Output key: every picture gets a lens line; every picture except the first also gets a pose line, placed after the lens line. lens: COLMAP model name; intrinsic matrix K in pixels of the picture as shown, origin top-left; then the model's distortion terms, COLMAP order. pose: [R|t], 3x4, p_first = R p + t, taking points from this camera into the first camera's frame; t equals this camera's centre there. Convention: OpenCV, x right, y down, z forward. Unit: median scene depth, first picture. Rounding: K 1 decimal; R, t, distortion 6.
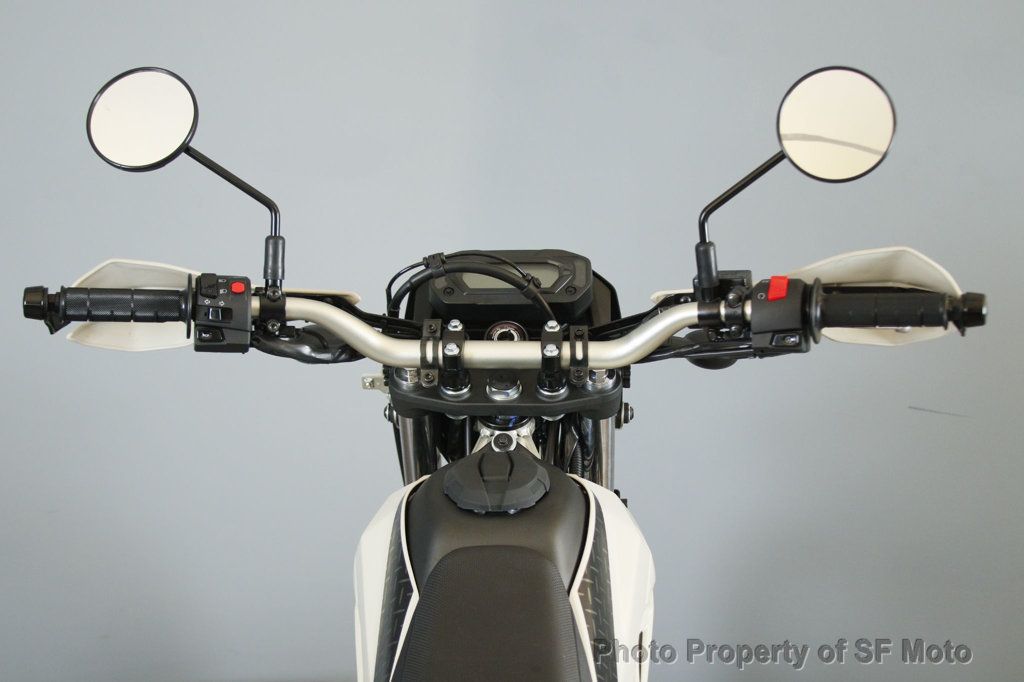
lens RADIAL K [[1675.9, 0, 506.3], [0, 1675.9, 343.6], [0, 0, 1]] dist [-0.048628, 0.000000]
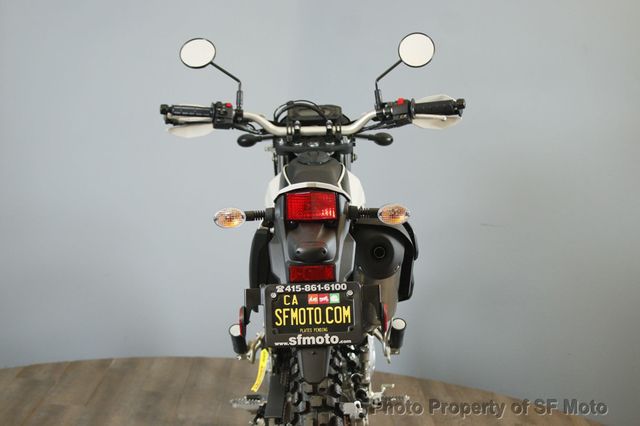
lens RADIAL K [[1117.3, 0, 324.5], [0, 1117.3, 212.2], [0, 0, 1]] dist [0.076197, 0.000000]
pose [[0.999257, -0.014469, 0.035714, -0.058420], [0.019081, 0.991016, -0.132376, 0.436295], [-0.033478, 0.132959, 0.990556, -1.029631]]
